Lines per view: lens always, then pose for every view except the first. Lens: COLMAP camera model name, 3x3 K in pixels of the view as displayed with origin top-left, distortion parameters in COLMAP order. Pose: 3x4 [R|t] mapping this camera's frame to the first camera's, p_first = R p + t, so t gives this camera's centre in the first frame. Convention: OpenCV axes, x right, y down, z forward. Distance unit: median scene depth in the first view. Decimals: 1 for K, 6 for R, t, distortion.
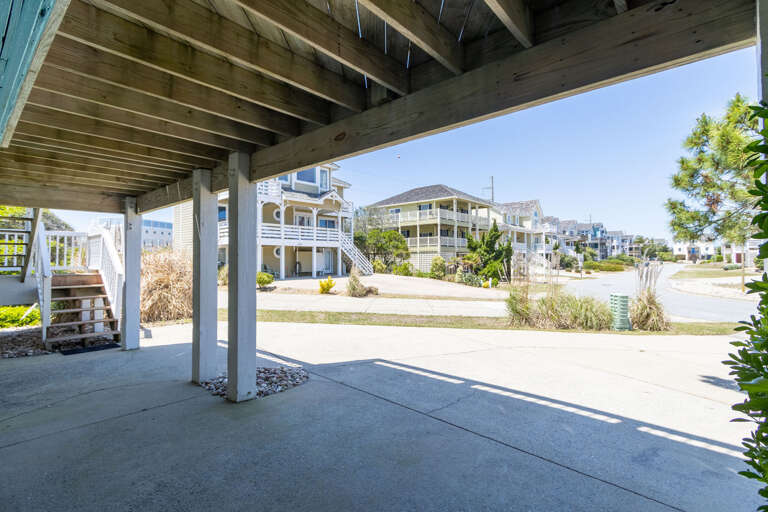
lens RADIAL K [[368.2, 0, 386.5], [0, 368.2, 252.1], [0, 0, 1]] dist [-0.004014, -0.000299]
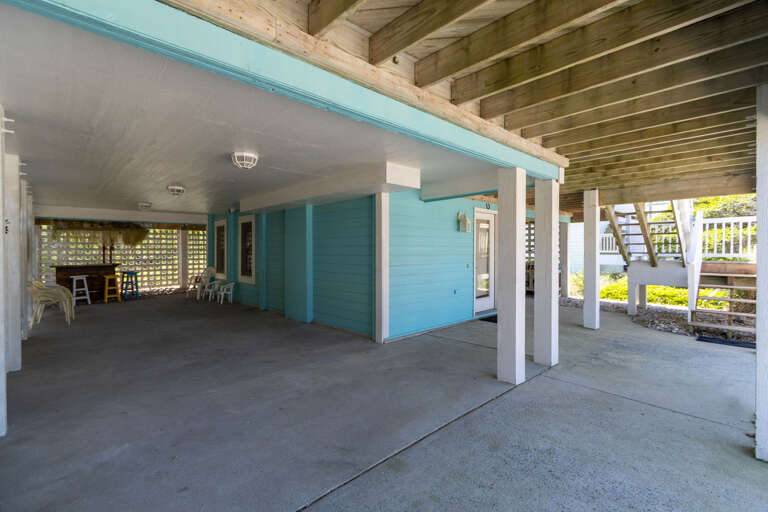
lens RADIAL K [[357.2, 0, 387.2], [0, 357.2, 254.6], [0, 0, 1]] dist [-0.027481, 0.021576]
pose [[-0.115392, 0.018910, -0.993140, 0.330570], [0.027094, 0.999507, 0.015884, 0.004032], [0.992950, -0.025076, -0.115847, 0.424653]]
